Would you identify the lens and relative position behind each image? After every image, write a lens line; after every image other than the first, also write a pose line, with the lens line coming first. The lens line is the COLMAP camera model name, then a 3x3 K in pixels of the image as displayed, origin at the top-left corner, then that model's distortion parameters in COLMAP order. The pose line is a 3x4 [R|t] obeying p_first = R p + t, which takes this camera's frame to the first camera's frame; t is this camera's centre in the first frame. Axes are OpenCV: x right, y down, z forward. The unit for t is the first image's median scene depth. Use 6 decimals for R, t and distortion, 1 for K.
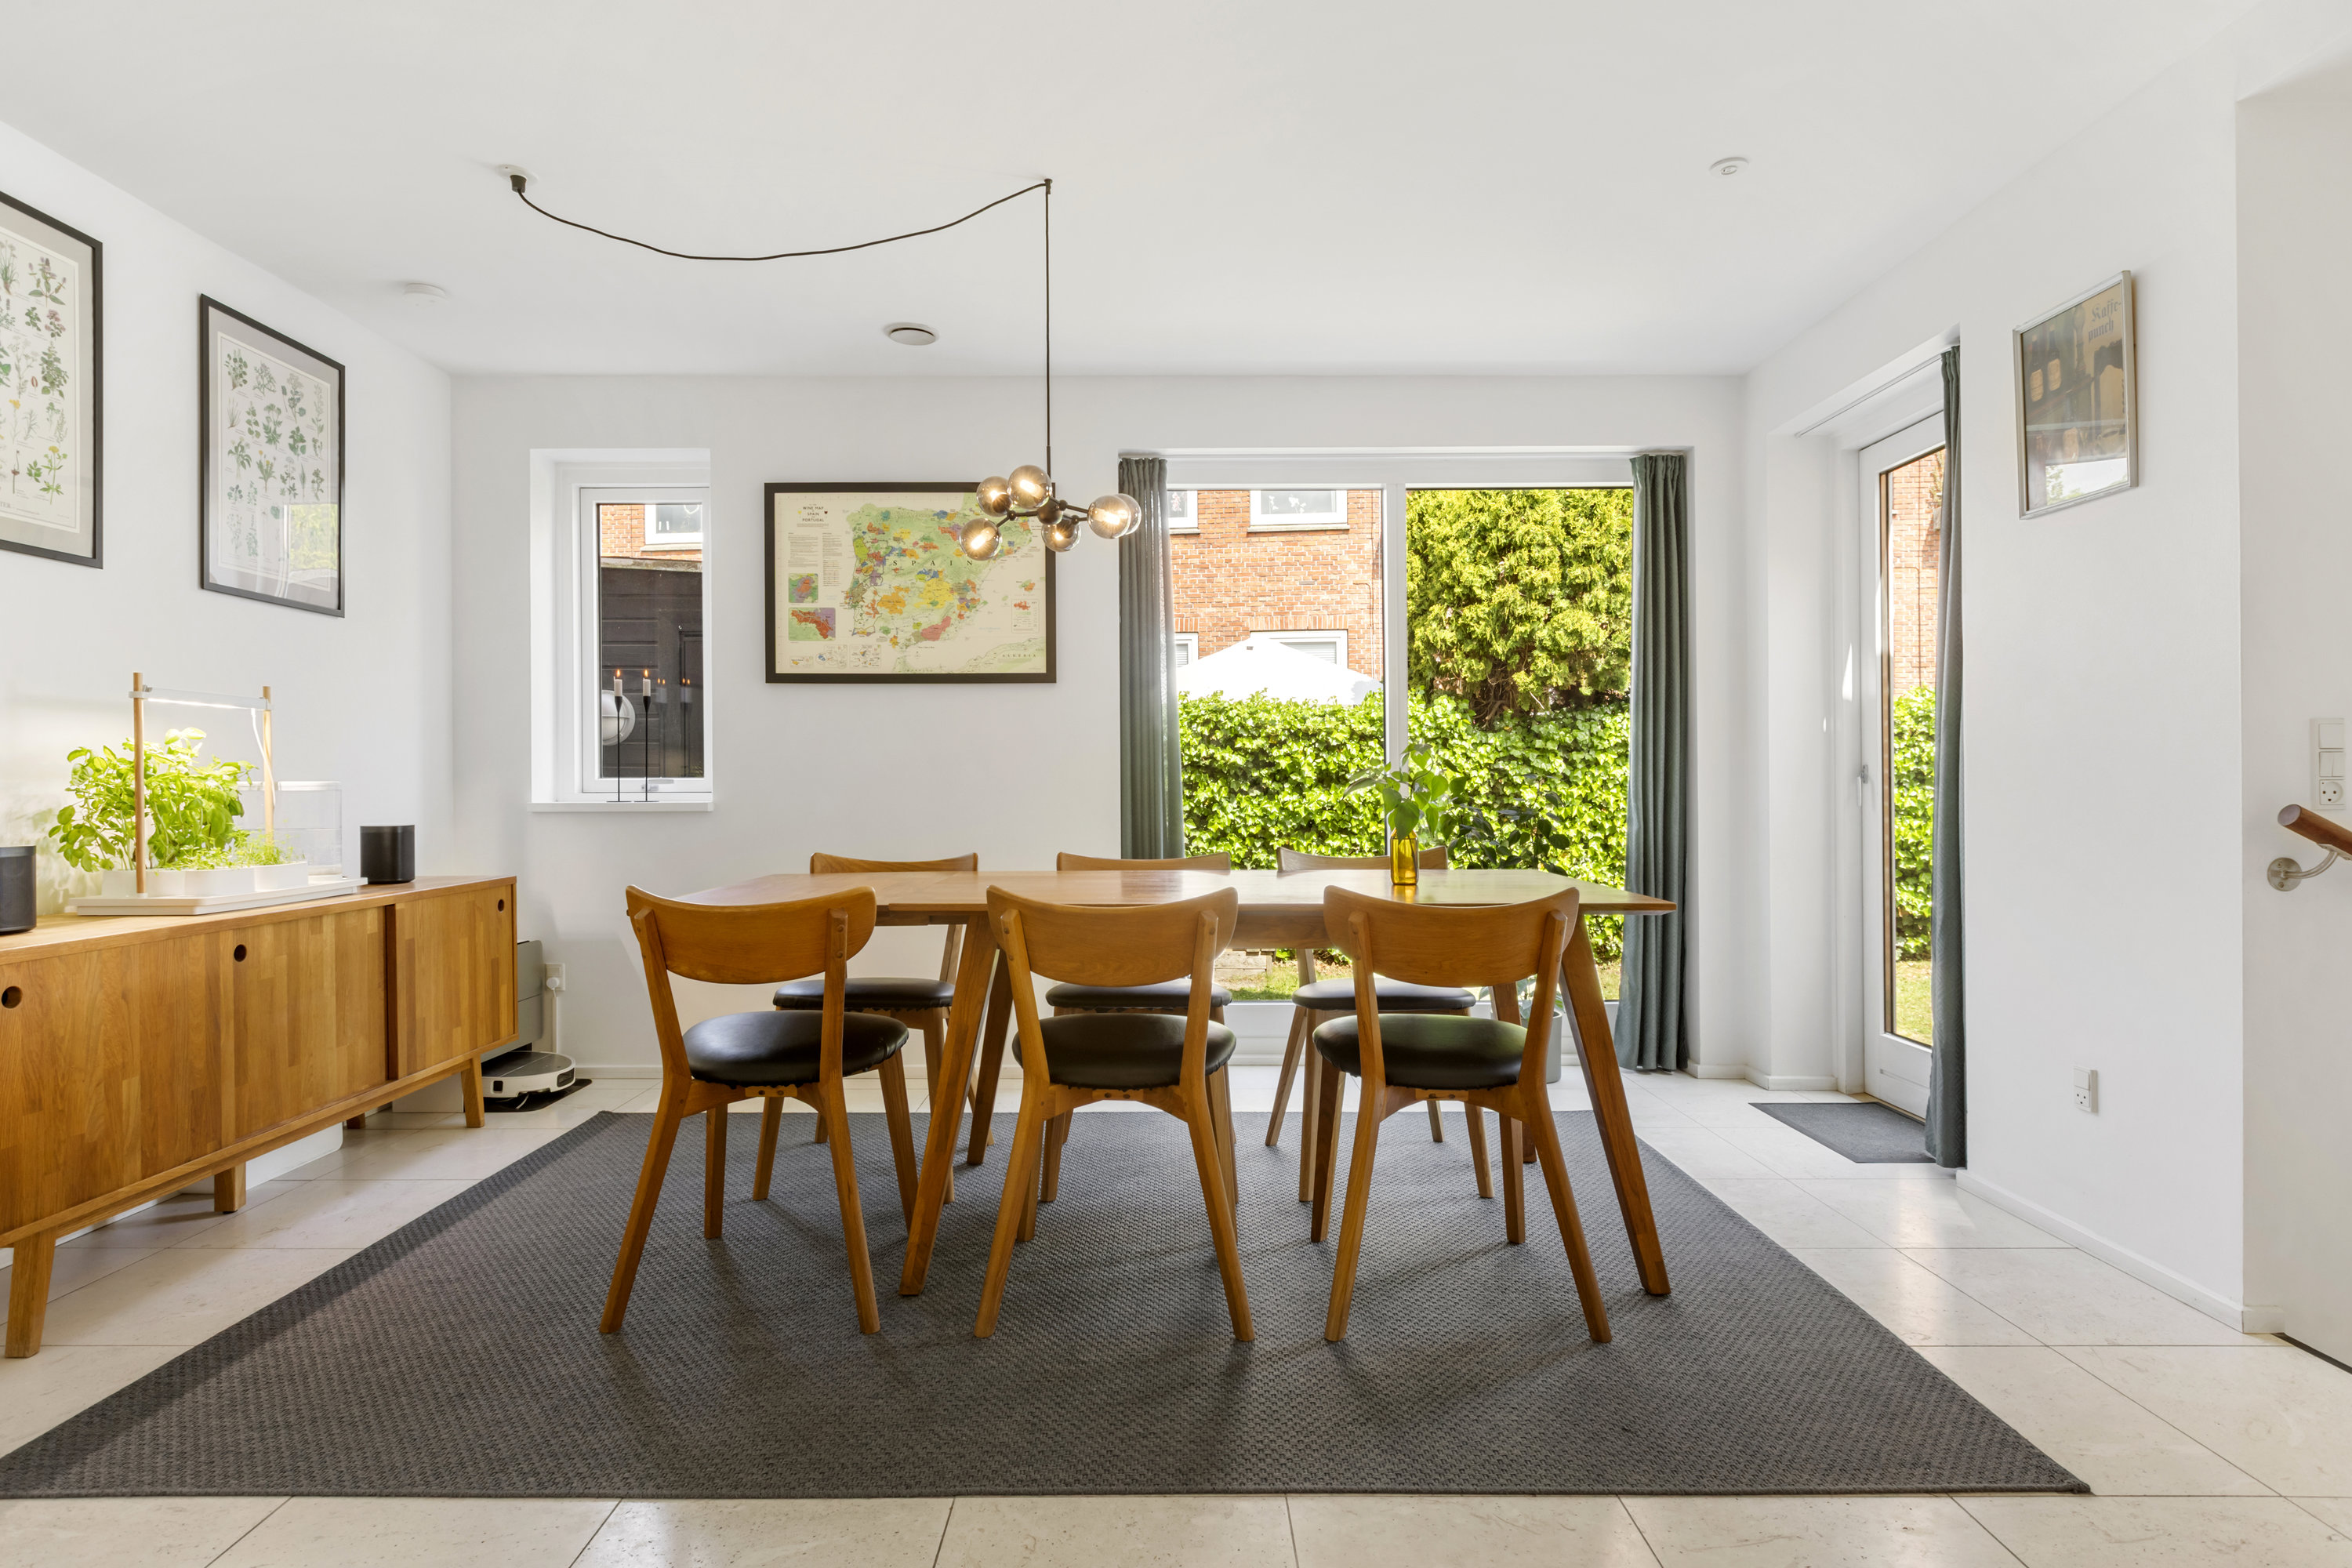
lens RADIAL K [[1209.0, 0, 1176.0], [0, 1209.0, 784.0], [0, 0, 1]] dist [0.000697, -0.012900]
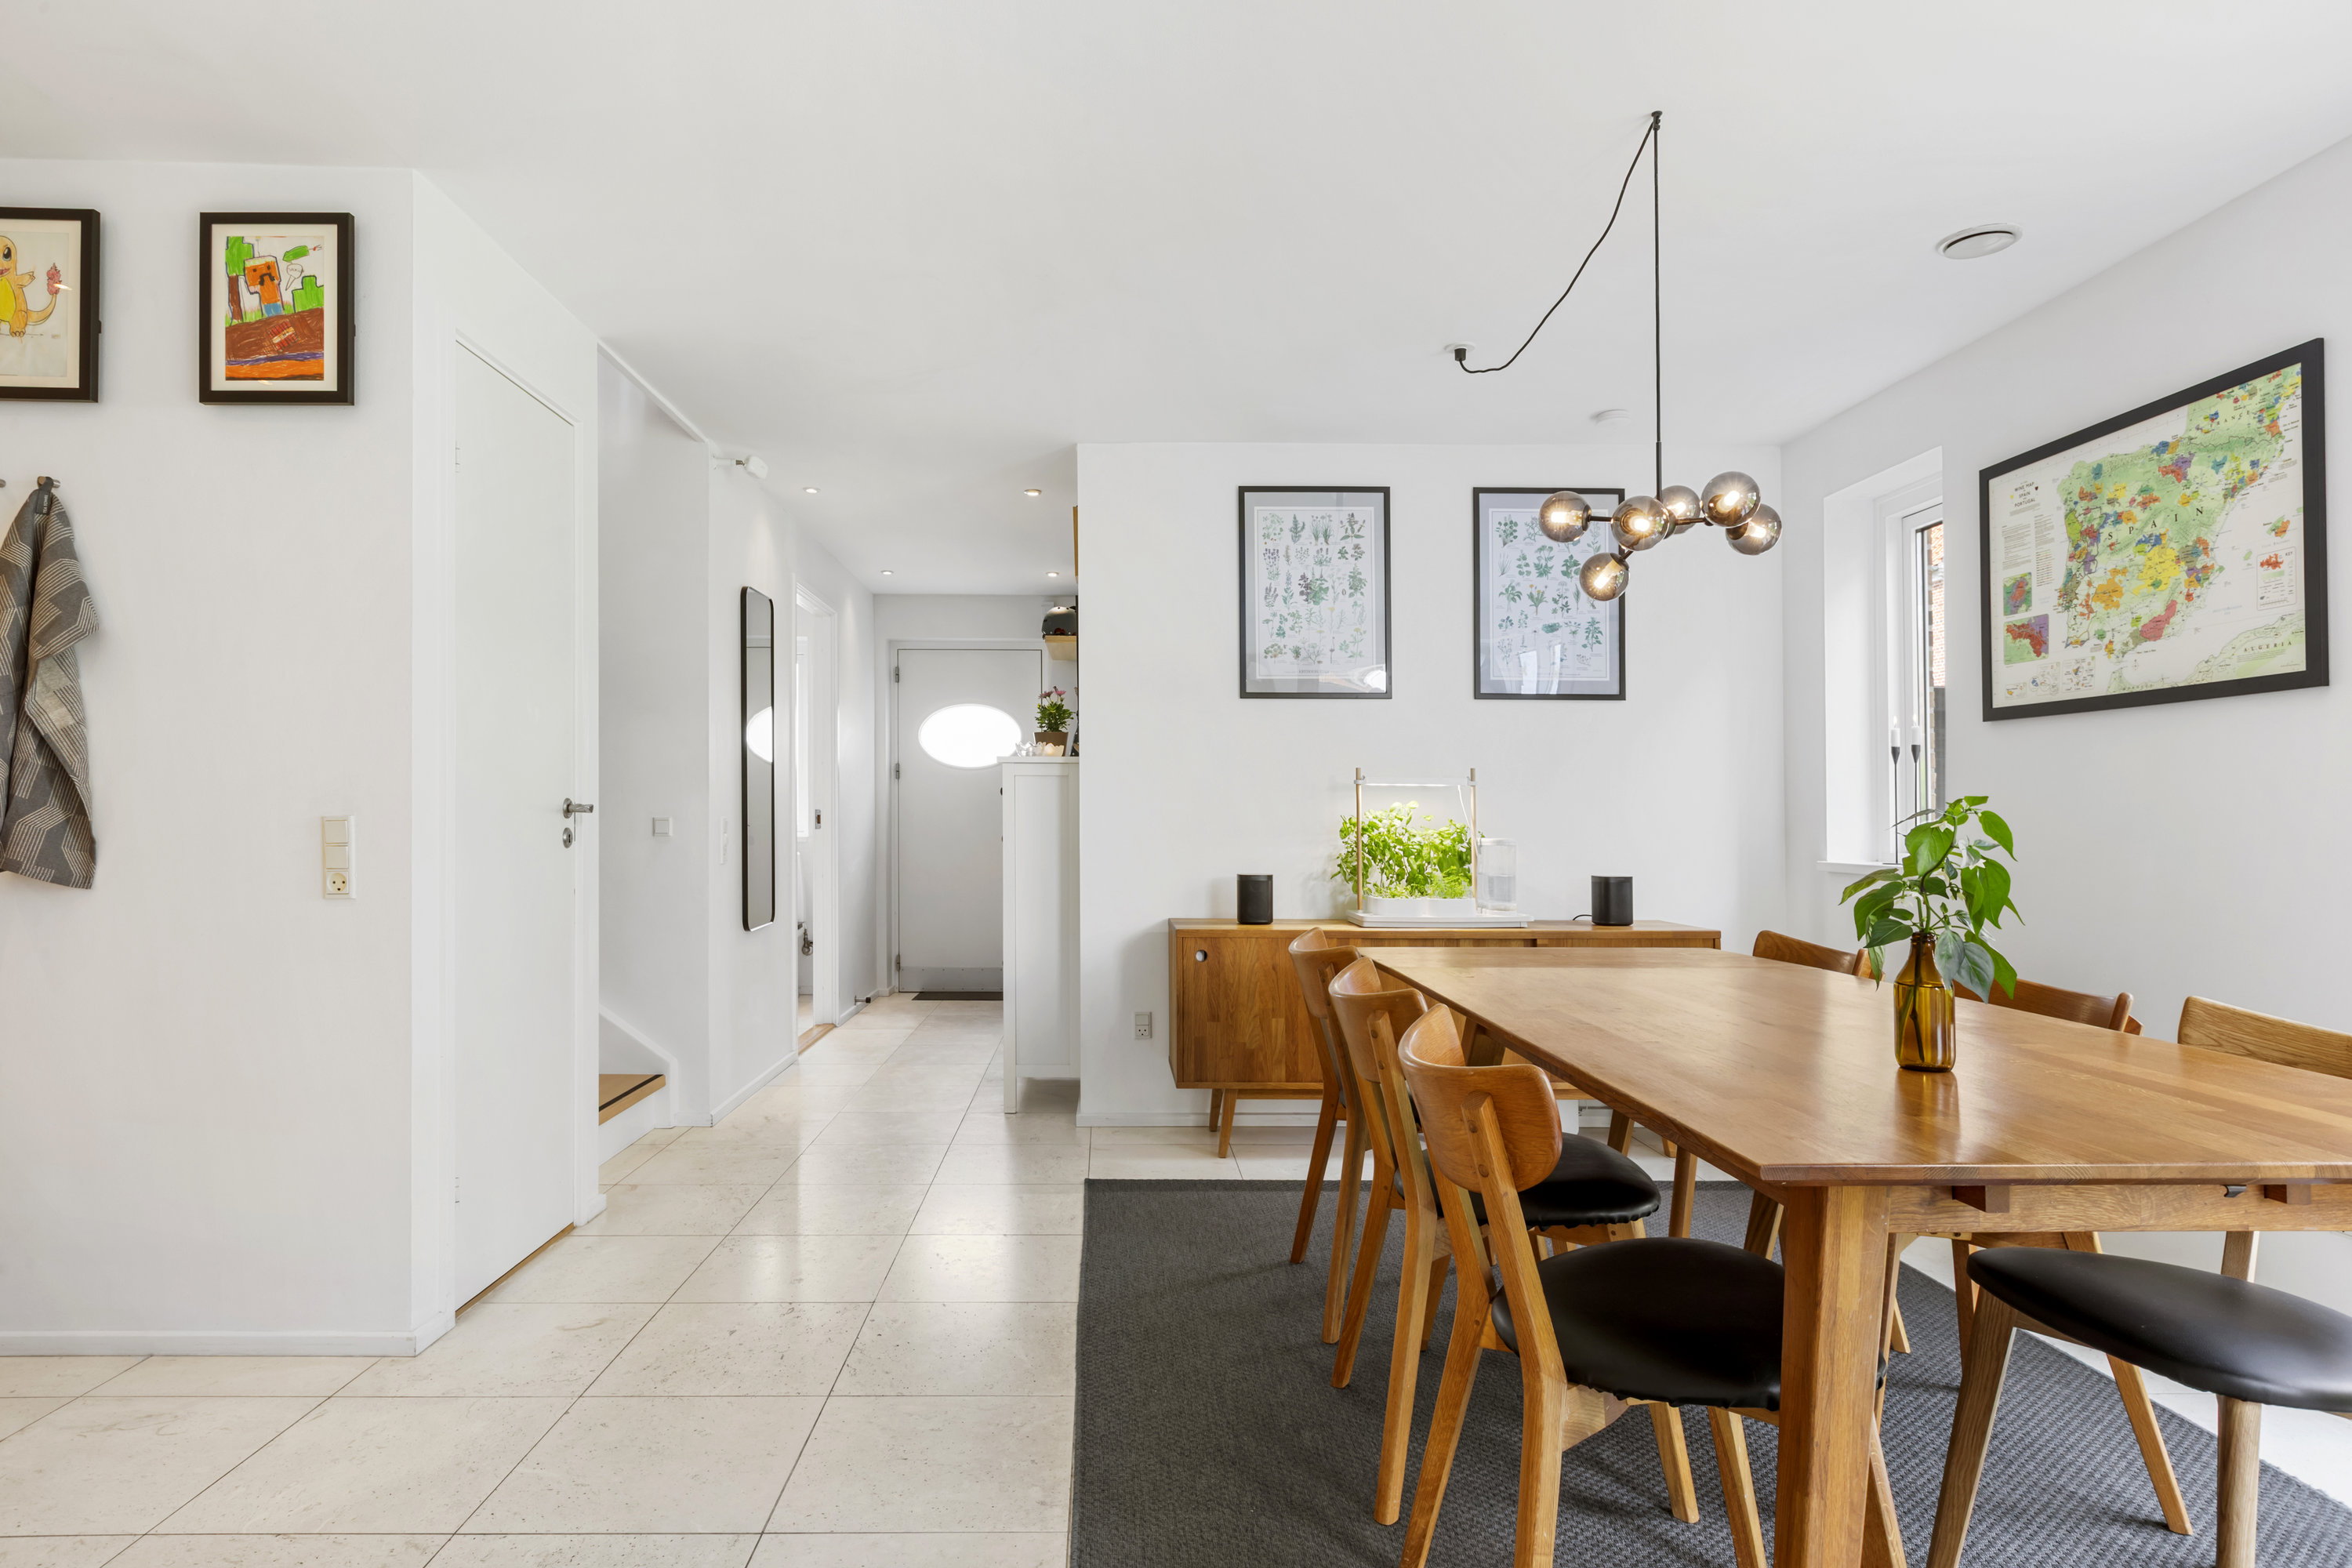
lens RADIAL K [[1304.2, 0, 1106.2], [0, 1304.2, 802.2], [0, 0, 1]] dist [0.002715, 0.000651]
pose [[-0.002844, -0.007591, -0.999967, 0.519605], [-0.004787, 0.999960, -0.007577, -0.021390], [0.999984, 0.004765, -0.002881, 0.426469]]
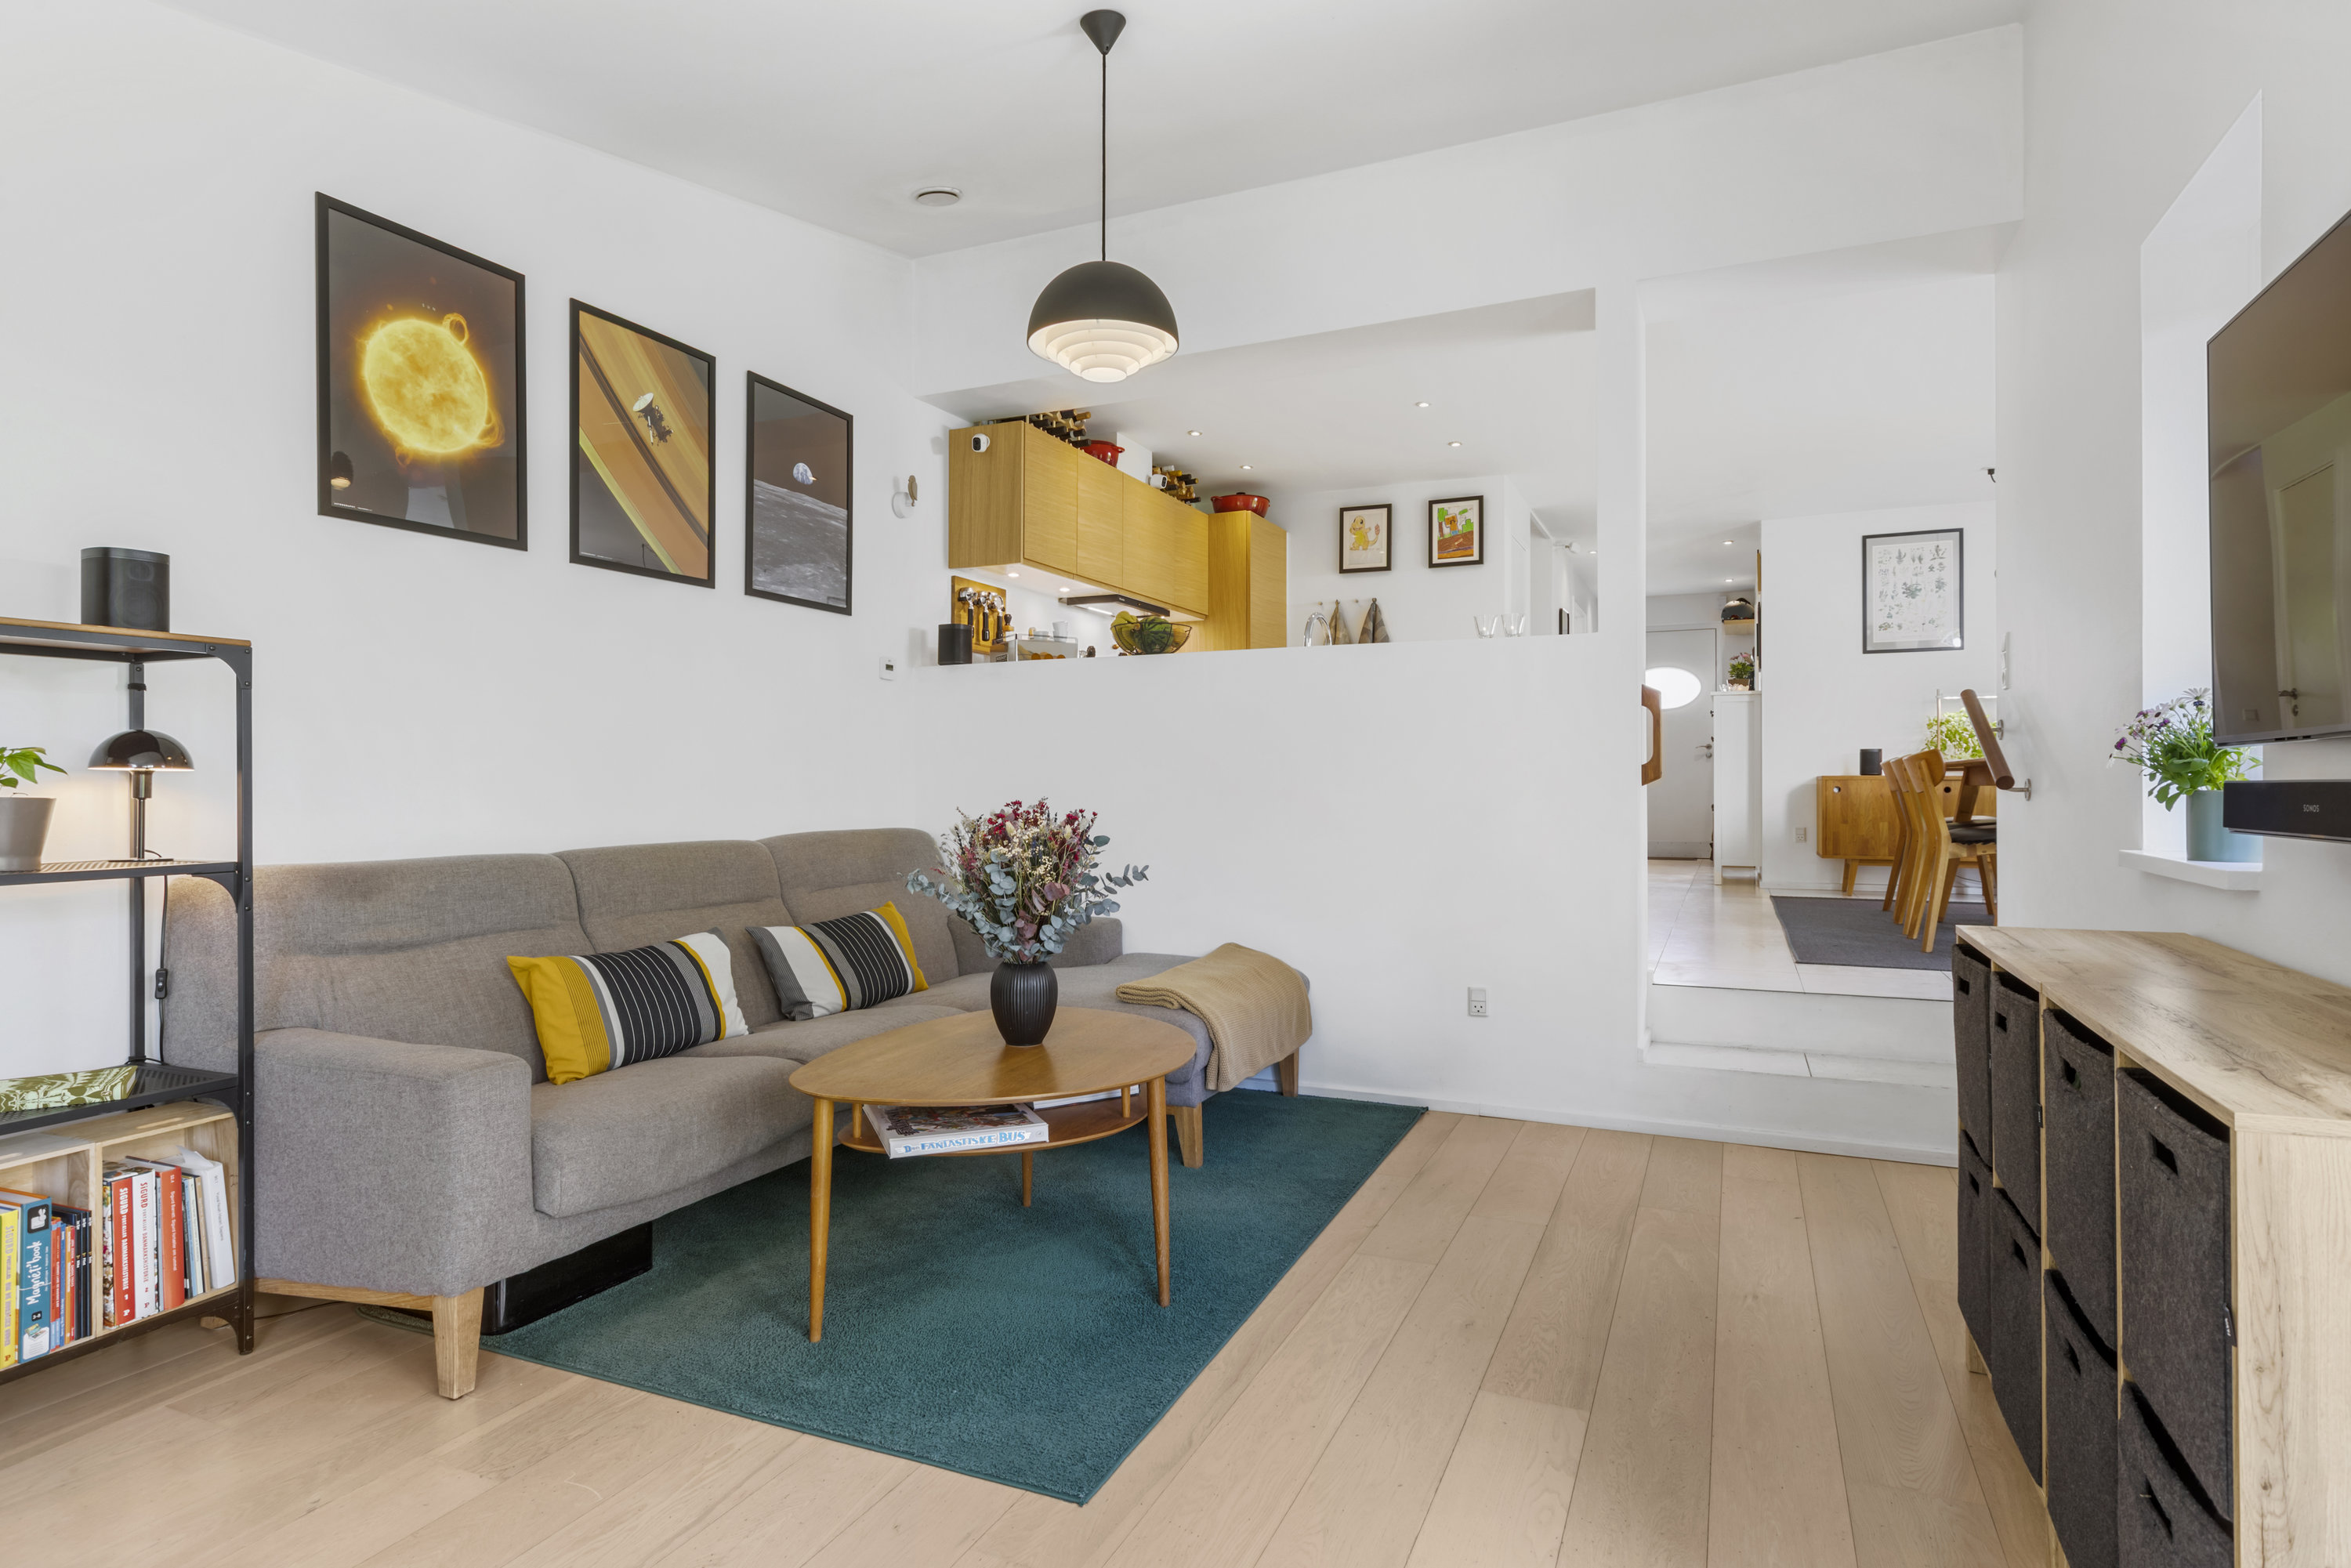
lens RADIAL K [[1199.3, 0, 1141.5], [0, 1199.3, 796.5], [0, 0, 1]] dist [0.002443, 0.000391]
pose [[-0.443304, 0.014366, -0.896256, 1.564576], [0.000362, 0.999874, 0.015848, 0.071313], [0.896371, 0.006701, -0.443253, 0.361940]]
